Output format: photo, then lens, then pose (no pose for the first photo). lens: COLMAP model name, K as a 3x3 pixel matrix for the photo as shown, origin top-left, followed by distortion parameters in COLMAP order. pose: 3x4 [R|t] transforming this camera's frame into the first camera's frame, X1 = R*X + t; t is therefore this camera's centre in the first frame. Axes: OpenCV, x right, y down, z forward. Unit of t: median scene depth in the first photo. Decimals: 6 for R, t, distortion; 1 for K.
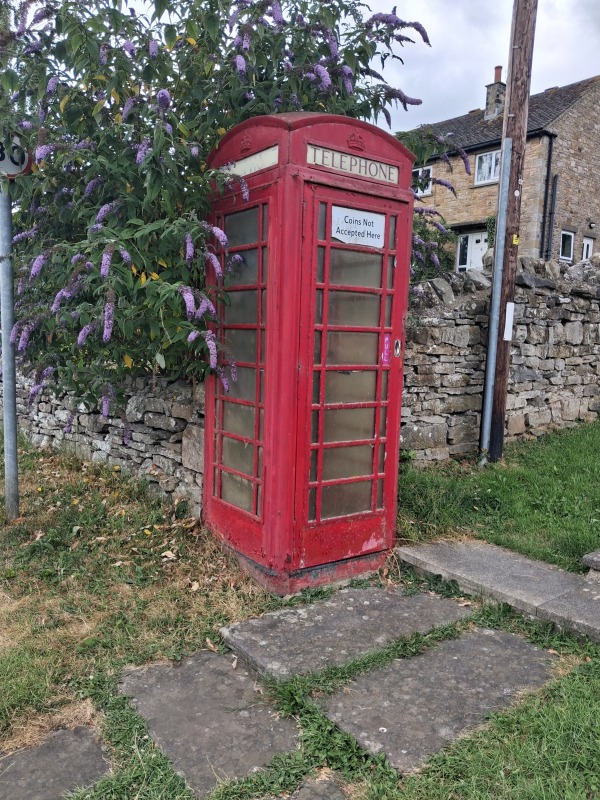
lens RADIAL K [[621.8, 0, 280.6], [0, 621.8, 412.3], [0, 0, 1]] dist [0.056239, -0.069247]
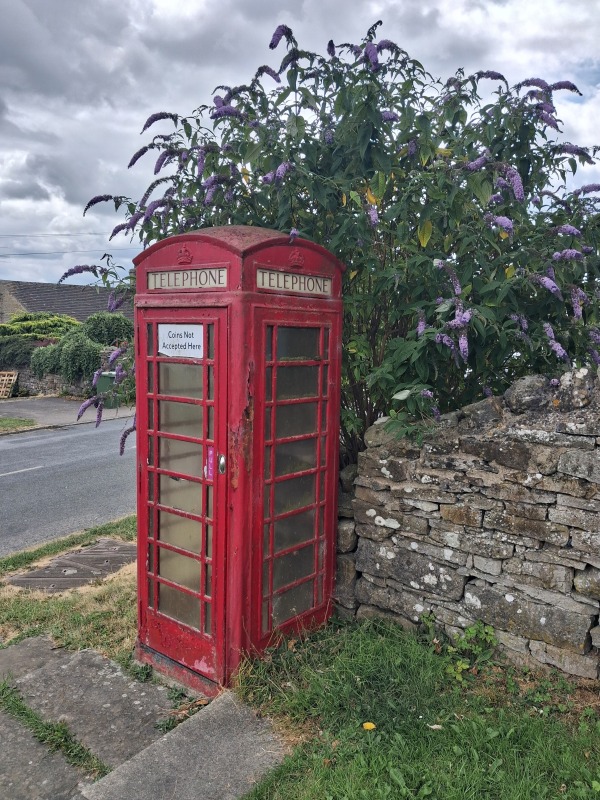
lens RADIAL K [[629.4, 0, 282.9], [0, 629.4, 416.0], [0, 0, 1]] dist [0.042871, -0.059305]
pose [[0.264131, 0.091672, -0.960120, 1.125786], [-0.125642, 0.990260, 0.059985, -0.249228], [0.956268, 0.104788, 0.273076, 0.869773]]
